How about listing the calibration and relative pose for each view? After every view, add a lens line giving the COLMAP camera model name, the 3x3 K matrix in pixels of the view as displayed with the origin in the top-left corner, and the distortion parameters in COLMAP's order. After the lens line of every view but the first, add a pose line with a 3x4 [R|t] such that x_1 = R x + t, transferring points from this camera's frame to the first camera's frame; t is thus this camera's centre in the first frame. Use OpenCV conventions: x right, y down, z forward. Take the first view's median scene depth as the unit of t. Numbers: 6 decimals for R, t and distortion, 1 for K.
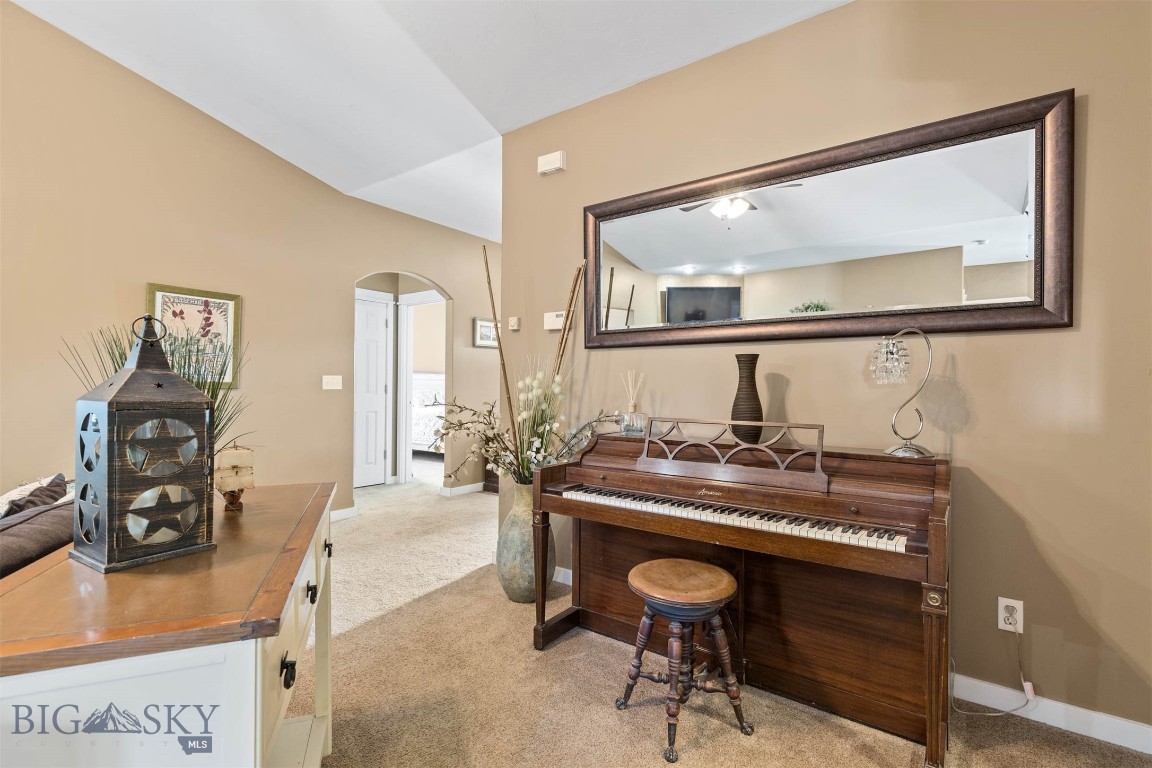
lens RADIAL K [[519.4, 0, 586.6], [0, 519.4, 380.3], [0, 0, 1]] dist [0.002710, 0.000062]
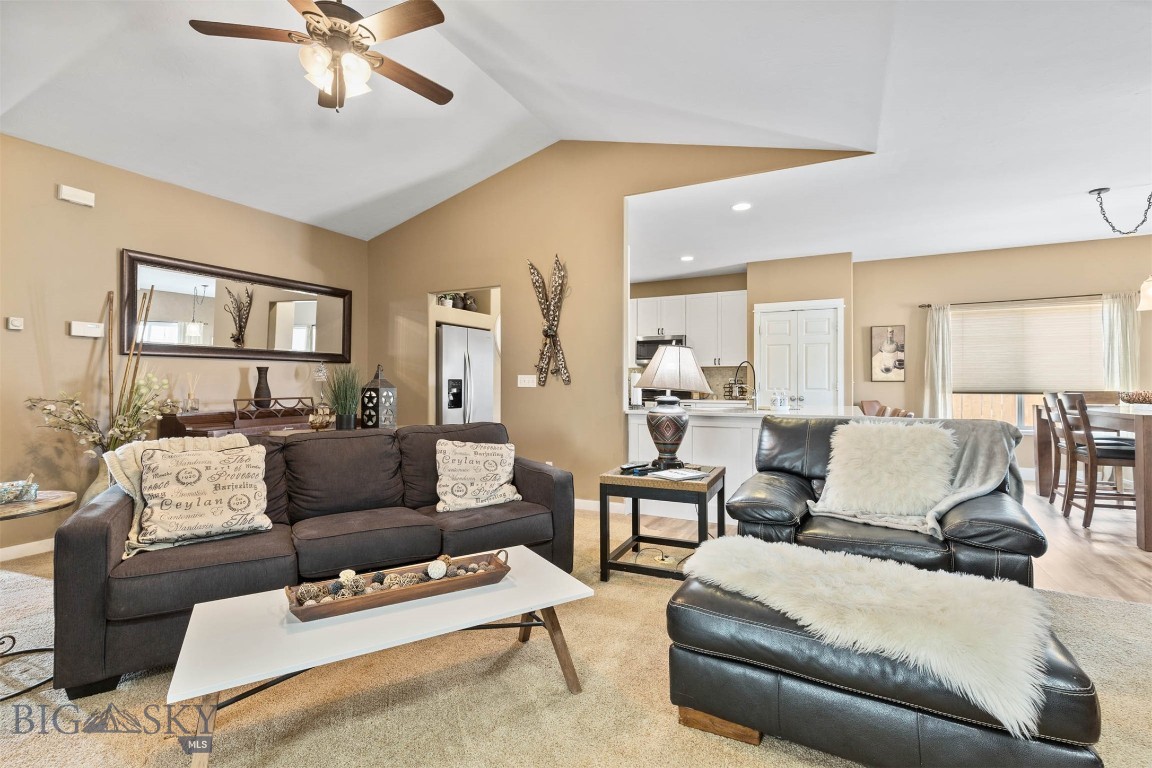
lens RADIAL K [[519.4, 0, 586.6], [0, 519.4, 380.3], [0, 0, 1]] dist [0.002710, 0.000062]
pose [[-0.162867, -0.001654, 0.986647, -1.266189], [-0.010637, 0.999943, -0.000080, -0.006327], [-0.986591, -0.010508, -0.162875, 0.030325]]
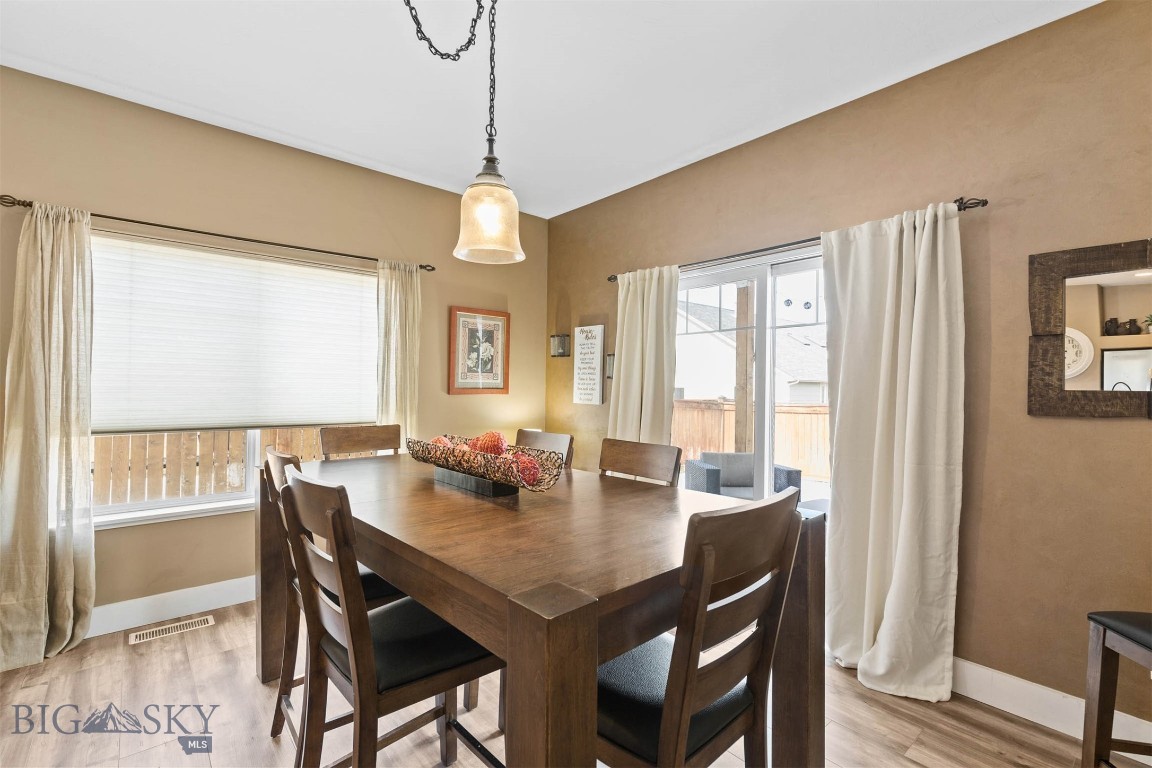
lens RADIAL K [[521.5, 0, 580.1], [0, 521.5, 379.4], [0, 0, 1]] dist [0.021588, -0.007400]
pose [[-0.973383, -0.008010, 0.229043, -0.494318], [-0.015750, 0.999364, -0.031986, -0.042031], [-0.228641, -0.034742, -0.972891, -0.991328]]
